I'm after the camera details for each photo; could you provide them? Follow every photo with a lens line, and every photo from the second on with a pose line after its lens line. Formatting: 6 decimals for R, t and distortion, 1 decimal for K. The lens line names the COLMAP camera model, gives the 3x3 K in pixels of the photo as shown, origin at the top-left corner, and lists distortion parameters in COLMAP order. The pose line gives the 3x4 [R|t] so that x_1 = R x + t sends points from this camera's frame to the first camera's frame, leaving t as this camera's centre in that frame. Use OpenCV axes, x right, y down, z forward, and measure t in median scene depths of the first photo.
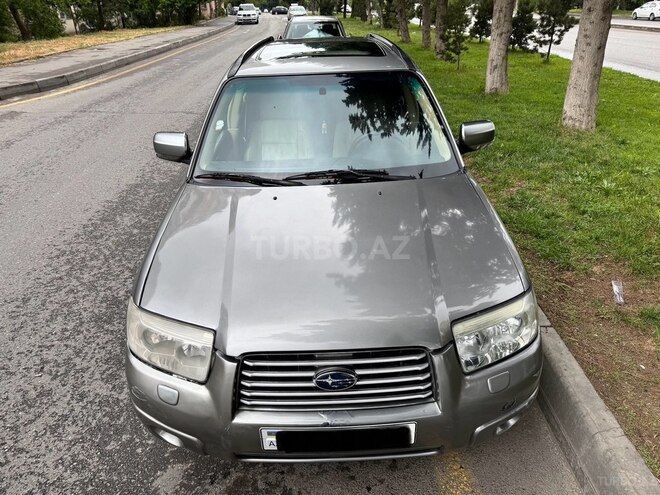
lens RADIAL K [[466.8, 0, 327.0], [0, 466.8, 245.5], [0, 0, 1]] dist [0.003904, 0.000567]
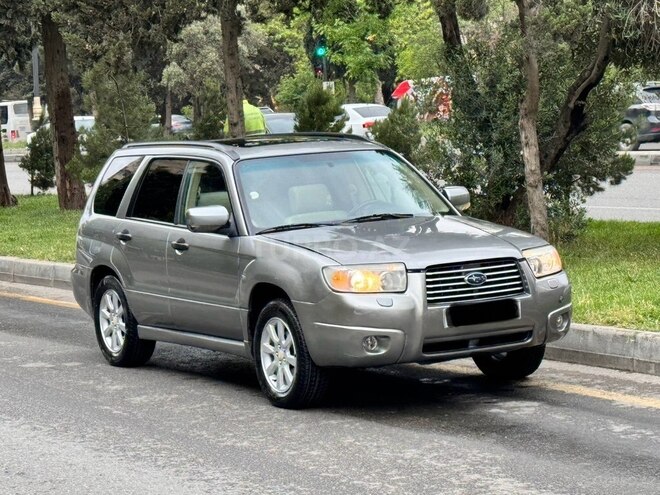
lens RADIAL K [[2010.7, 0, 330.0], [0, 2010.7, 247.5], [0, 0, 1]] dist [0.179294, 0.912797]
pose [[0.885786, -0.047411, 0.461666, -3.448358], [0.232394, 0.906377, -0.352808, 2.377110], [-0.401717, 0.419801, 0.813874, -4.342193]]
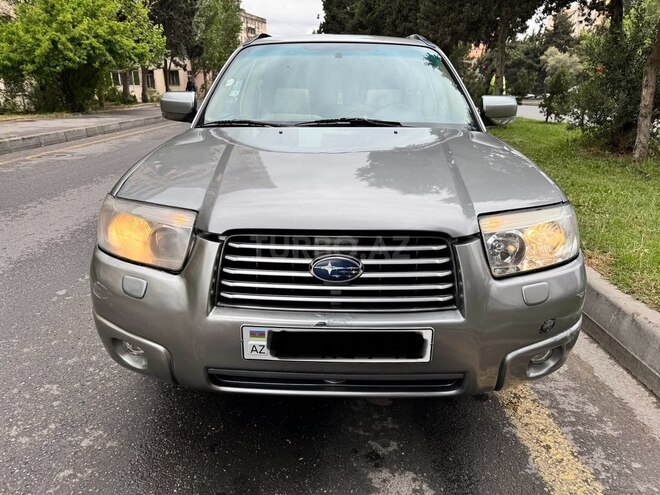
lens RADIAL K [[467.2, 0, 328.7], [0, 467.2, 245.9], [0, 0, 1]] dist [0.007810, -0.005984]
pose [[0.998404, 0.052480, -0.020864, 0.016841], [-0.055096, 0.986257, -0.155763, 0.331012], [0.012403, 0.156664, 0.987574, 0.157334]]
